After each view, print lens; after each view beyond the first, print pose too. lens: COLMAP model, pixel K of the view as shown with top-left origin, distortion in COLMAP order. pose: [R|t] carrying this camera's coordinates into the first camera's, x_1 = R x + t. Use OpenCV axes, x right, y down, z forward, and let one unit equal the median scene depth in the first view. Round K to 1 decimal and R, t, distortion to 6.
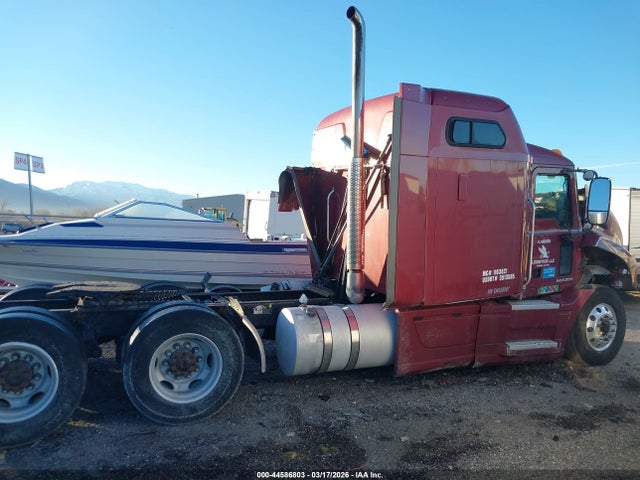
lens RADIAL K [[486.1, 0, 322.9], [0, 486.1, 240.9], [0, 0, 1]] dist [0.010094, -0.005544]
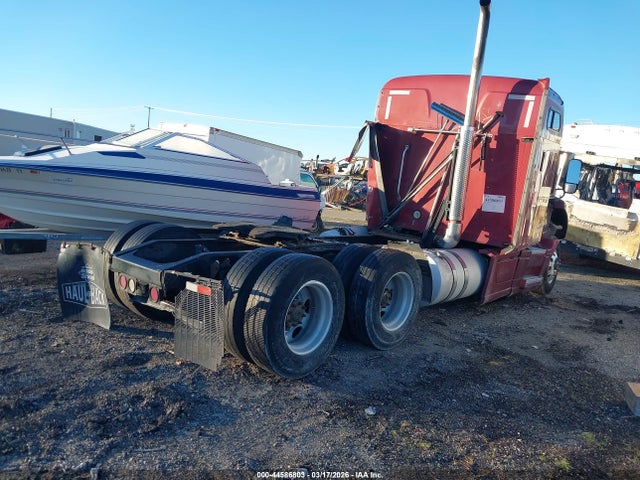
lens RADIAL K [[486.1, 0, 322.9], [0, 486.1, 240.9], [0, 0, 1]] dist [0.010094, -0.005544]
pose [[0.905678, 0.021229, 0.423433, -0.718020], [-0.071420, 0.992112, 0.103021, 0.008374], [-0.417906, -0.123545, 0.900050, 0.037606]]
